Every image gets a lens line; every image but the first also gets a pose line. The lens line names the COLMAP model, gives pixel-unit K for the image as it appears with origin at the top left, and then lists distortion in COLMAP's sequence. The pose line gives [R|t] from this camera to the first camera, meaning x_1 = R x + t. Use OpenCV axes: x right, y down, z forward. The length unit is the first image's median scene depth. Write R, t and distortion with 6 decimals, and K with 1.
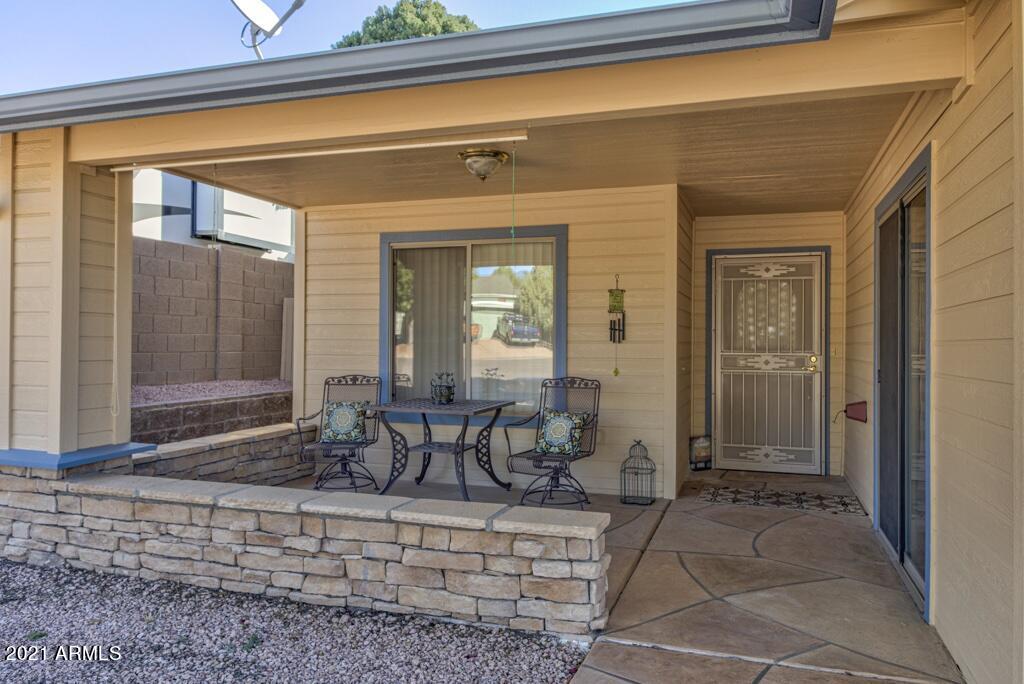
lens RADIAL K [[747.0, 0, 512.0], [0, 747.0, 342.0], [0, 0, 1]] dist [-0.001114, -0.000225]
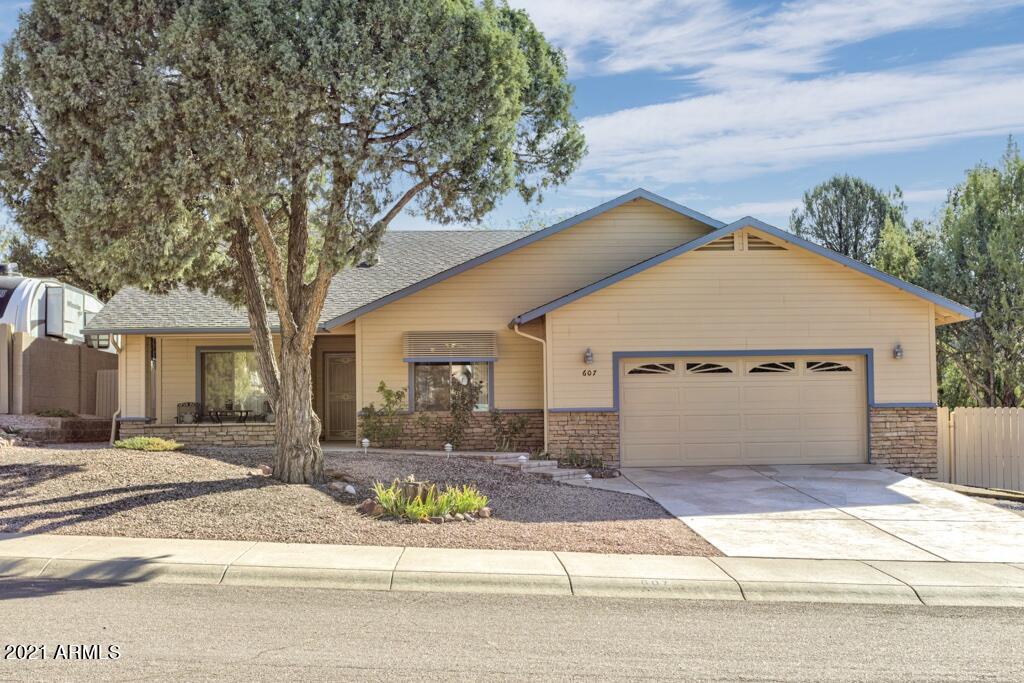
lens RADIAL K [[1296.9, 0, 512.0], [0, 1296.9, 341.5], [0, 0, 1]] dist [0.017270, 0.023528]
pose [[0.936258, 0.002191, 0.351306, -0.674180], [0.017956, 0.998375, -0.054079, 0.089304], [-0.350854, 0.056940, 0.934698, -3.300705]]
